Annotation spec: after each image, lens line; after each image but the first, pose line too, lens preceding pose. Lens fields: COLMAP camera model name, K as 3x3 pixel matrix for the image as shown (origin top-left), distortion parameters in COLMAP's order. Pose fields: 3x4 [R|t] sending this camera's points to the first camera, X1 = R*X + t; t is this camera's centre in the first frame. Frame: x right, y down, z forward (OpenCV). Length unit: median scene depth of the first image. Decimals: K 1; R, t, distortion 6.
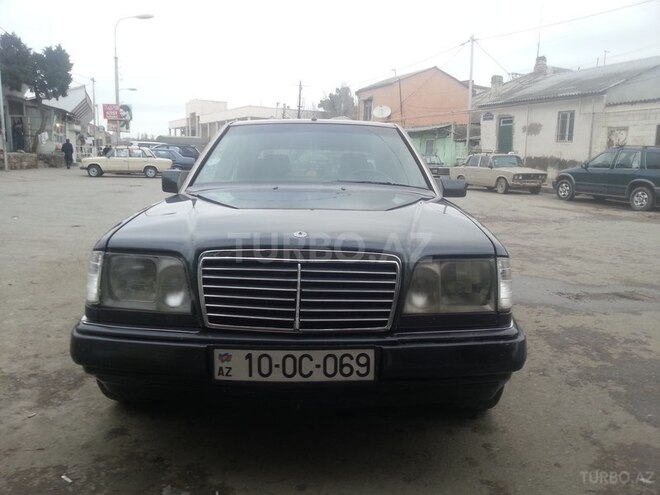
lens RADIAL K [[534.7, 0, 323.2], [0, 534.7, 247.3], [0, 0, 1]] dist [-0.005282, 0.001324]
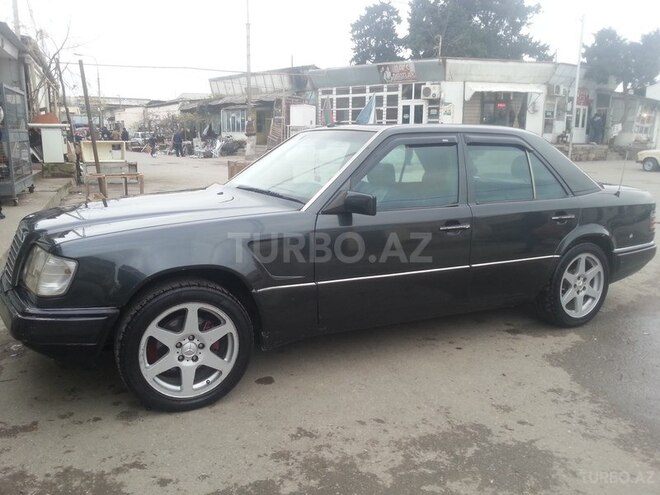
lens RADIAL K [[534.7, 0, 323.2], [0, 534.7, 247.3], [0, 0, 1]] dist [-0.005282, 0.001324]
pose [[0.476380, 0.160454, -0.864475, 0.112003], [-0.145238, 0.984061, 0.102615, -0.013960], [0.867161, 0.076671, 0.492091, 0.062837]]
